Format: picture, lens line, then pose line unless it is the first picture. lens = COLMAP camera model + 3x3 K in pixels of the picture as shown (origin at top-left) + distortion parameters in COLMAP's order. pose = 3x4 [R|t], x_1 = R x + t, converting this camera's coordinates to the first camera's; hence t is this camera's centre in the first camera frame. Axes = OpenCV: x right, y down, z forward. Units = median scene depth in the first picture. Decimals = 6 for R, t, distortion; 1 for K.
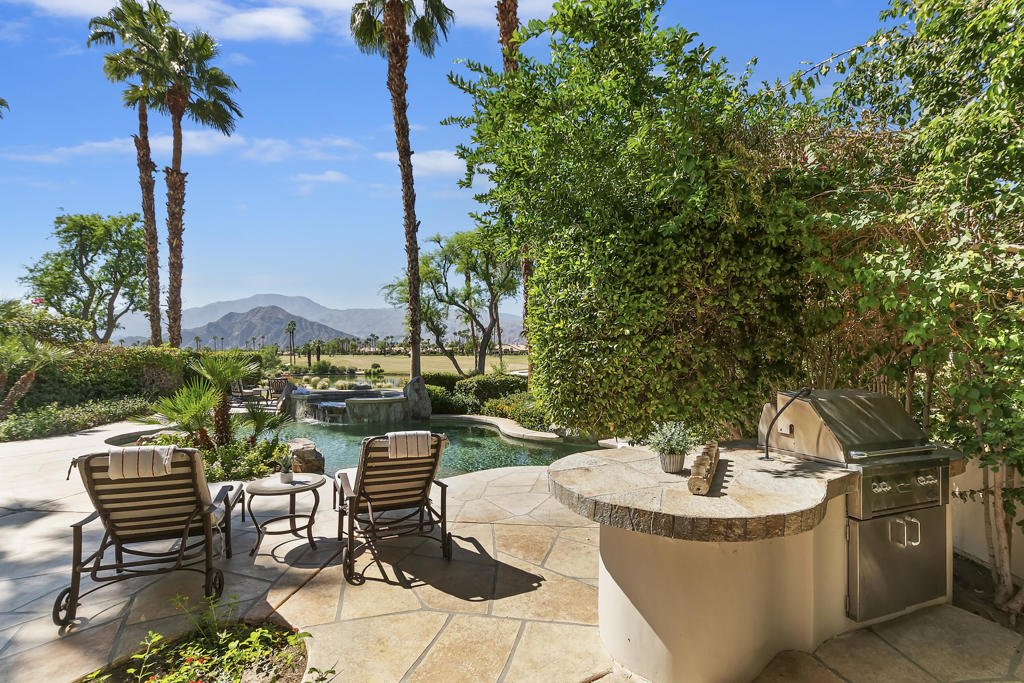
lens RADIAL K [[473.3, 0, 514.0], [0, 473.3, 349.7], [0, 0, 1]] dist [-0.018602, 0.000622]
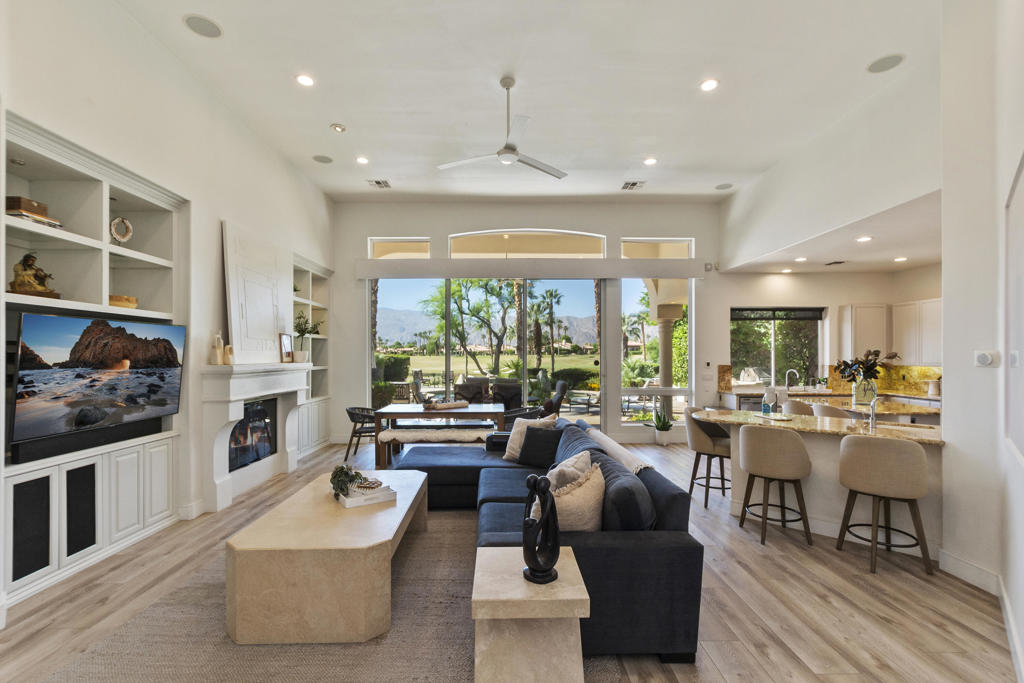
lens RADIAL K [[462.9, 0, 512.3], [0, 462.9, 351.7], [0, 0, 1]] dist [-0.005921, -0.000130]
pose [[0.993257, 0.002671, 0.115899, -0.445239], [-0.003103, 0.999989, 0.003540, -0.014682], [-0.115888, -0.003876, 0.993255, -0.651369]]
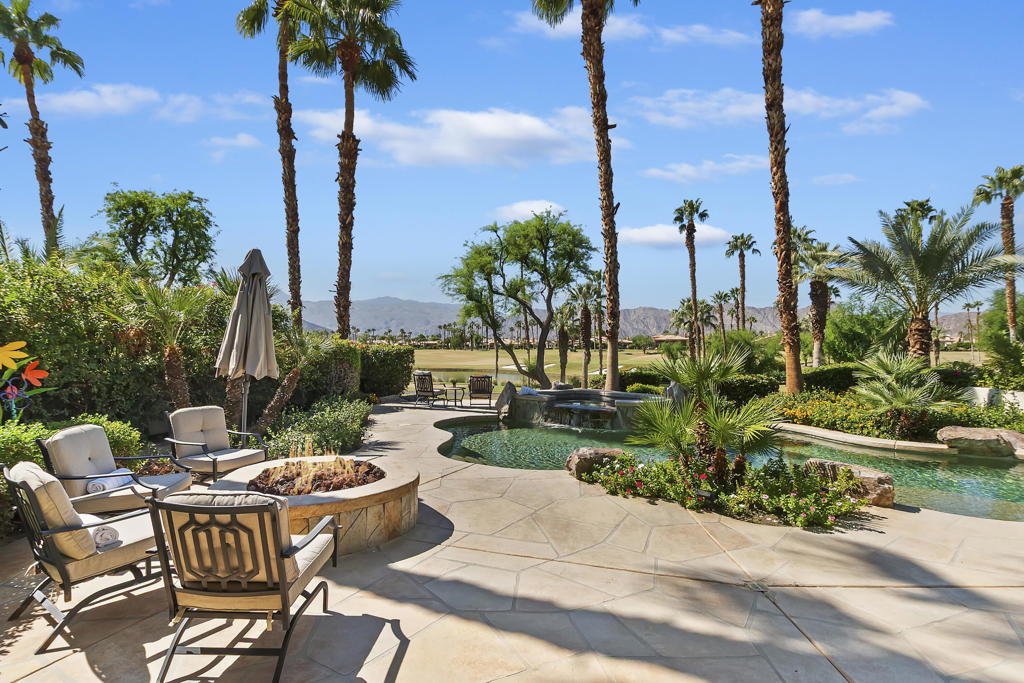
lens RADIAL K [[473.0, 0, 509.3], [0, 473.0, 342.5], [0, 0, 1]] dist [-0.019732, 0.000620]
pose [[0.998520, 0.010349, 0.053391, -0.472339], [-0.010177, 0.999942, -0.003490, 0.000515], [-0.053424, 0.002942, 0.998568, 0.111533]]
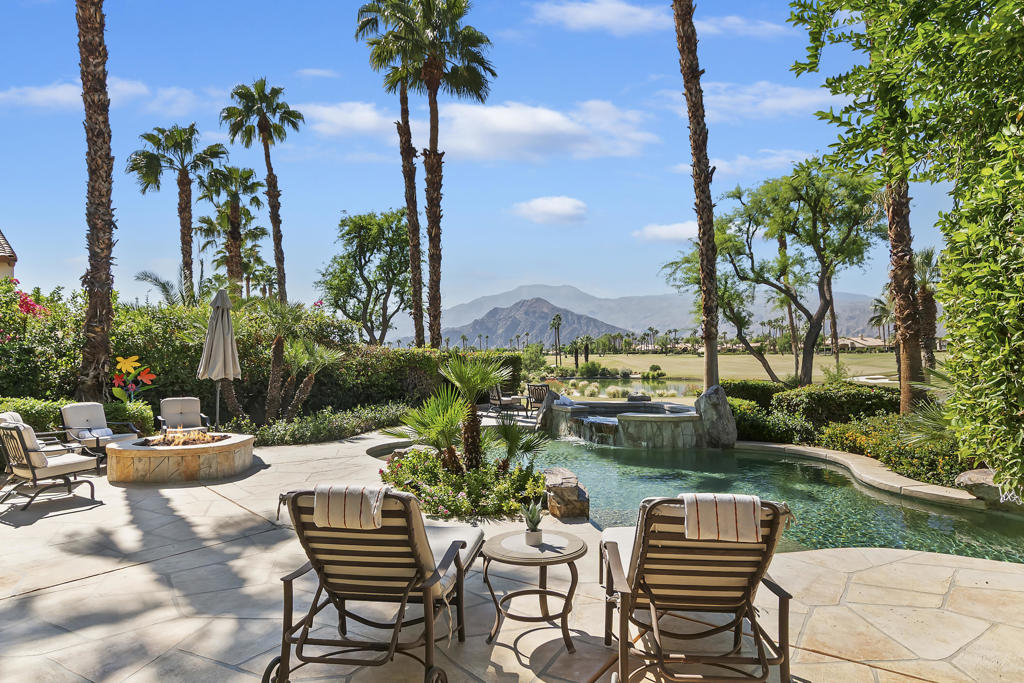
lens RADIAL K [[606.6, 0, 514.3], [0, 606.6, 349.1], [0, 0, 1]] dist [-0.001452, 0.000835]
pose [[0.871634, -0.010027, -0.490054, -0.018517], [0.011703, 0.999931, 0.000356, -0.001538], [0.490017, -0.006045, 0.871692, 0.056893]]
